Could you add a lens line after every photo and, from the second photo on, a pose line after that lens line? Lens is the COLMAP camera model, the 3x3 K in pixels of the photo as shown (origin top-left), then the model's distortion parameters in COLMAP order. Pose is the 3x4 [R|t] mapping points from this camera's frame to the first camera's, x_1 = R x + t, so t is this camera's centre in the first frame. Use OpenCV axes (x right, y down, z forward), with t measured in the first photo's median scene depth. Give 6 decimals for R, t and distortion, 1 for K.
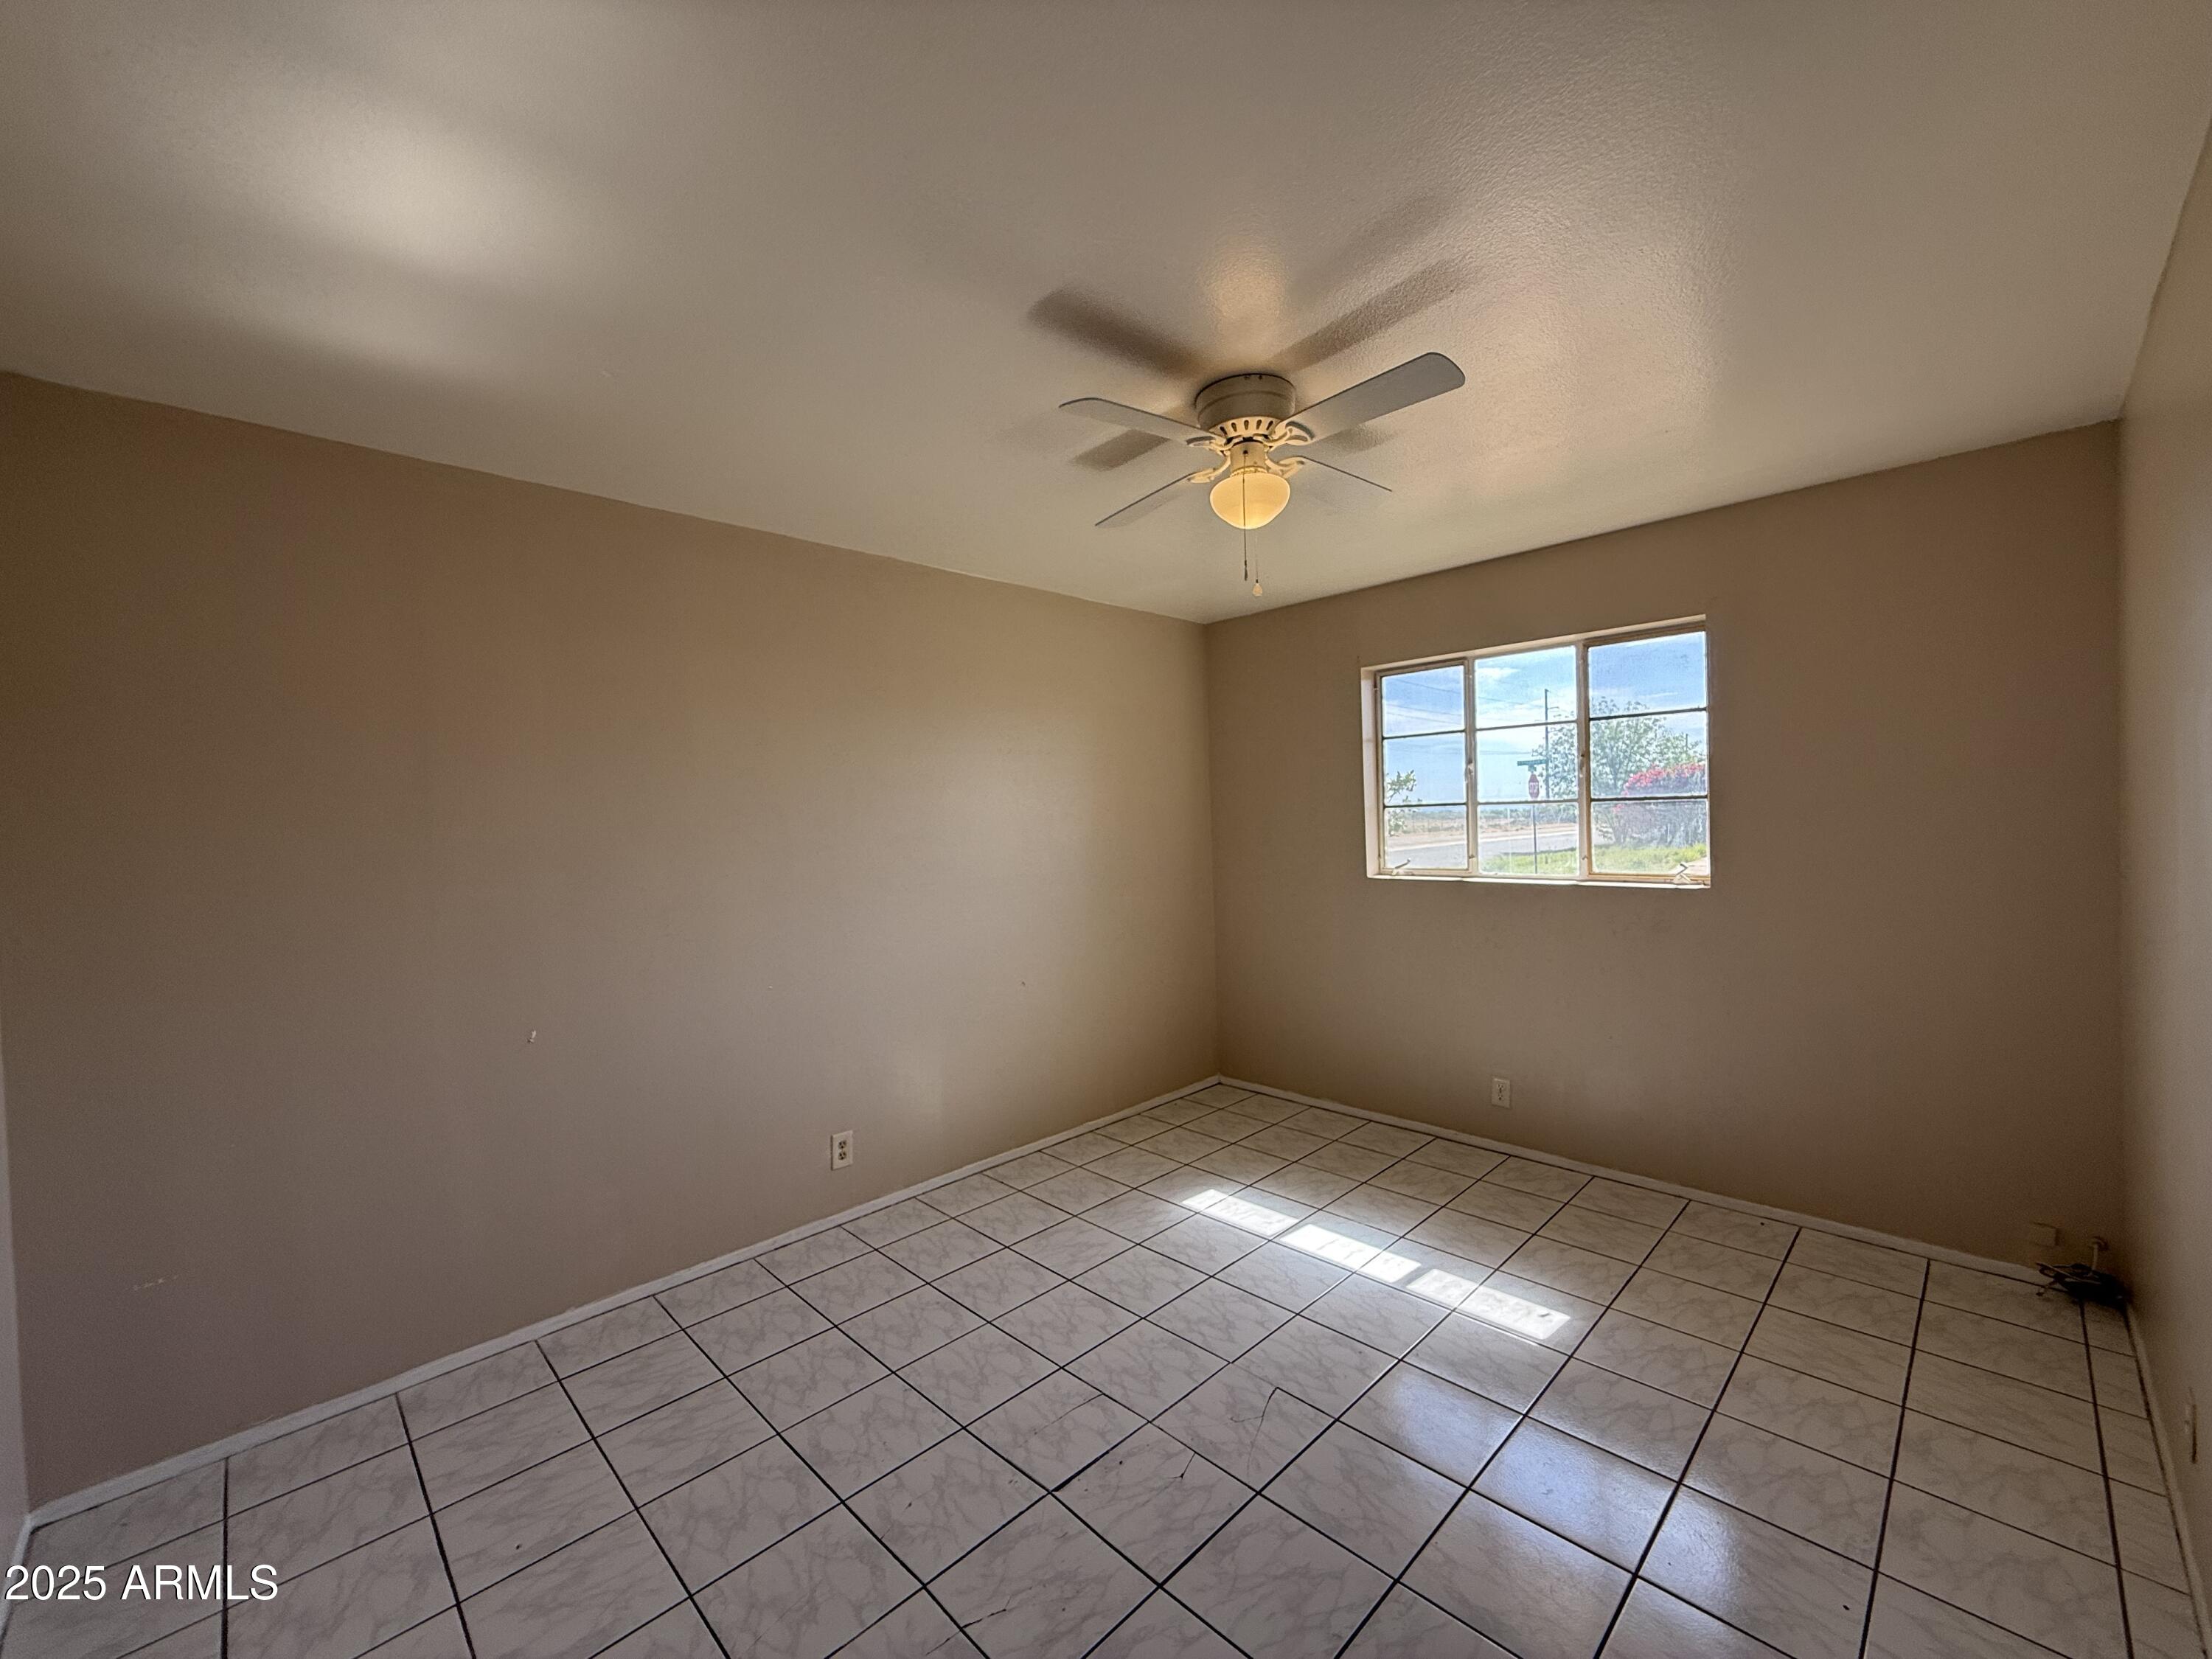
lens RADIAL K [[885.3, 0, 1133.0], [0, 885.3, 872.4], [0, 0, 1]] dist [0.001160, -0.000006]
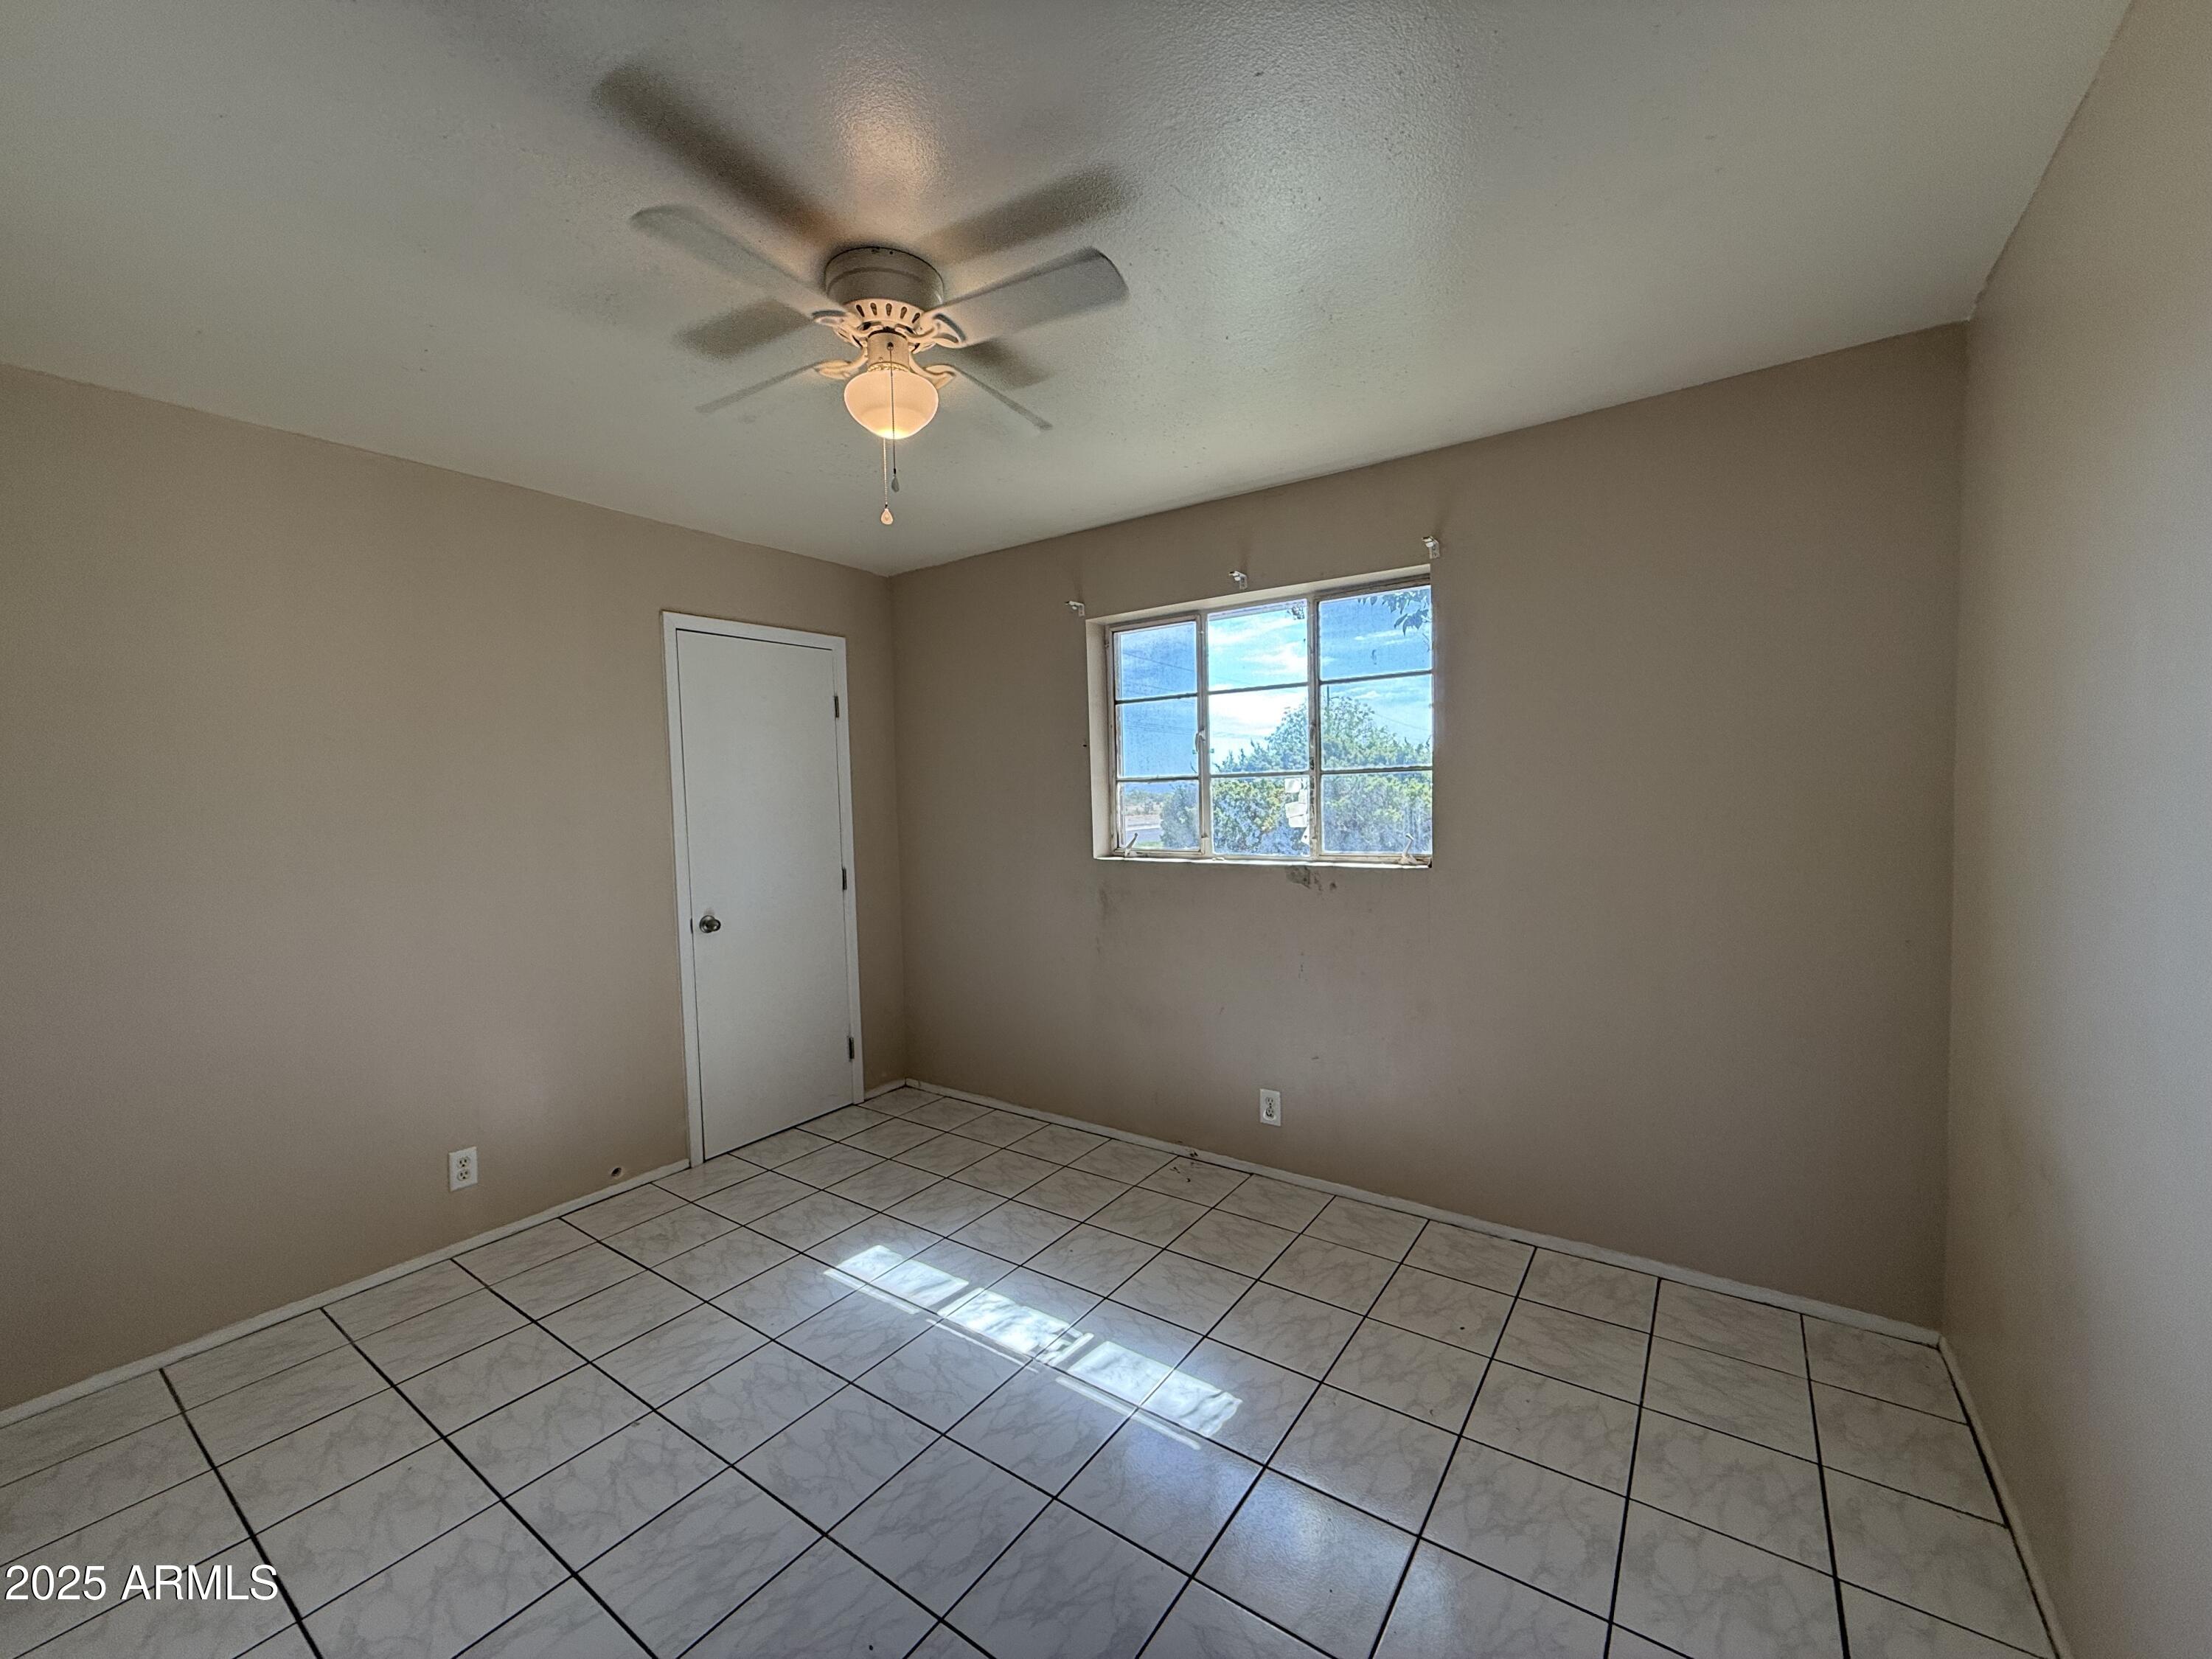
lens RADIAL K [[887.8, 0, 1106.0], [0, 887.8, 829.5], [0, 0, 1]] dist [-0.037821, 0.011283]
pose [[0.986924, -0.011627, 0.160767, 0.155787], [0.014093, 0.999800, -0.014209, -0.014690], [-0.160569, 0.016289, 0.986890, 0.158205]]
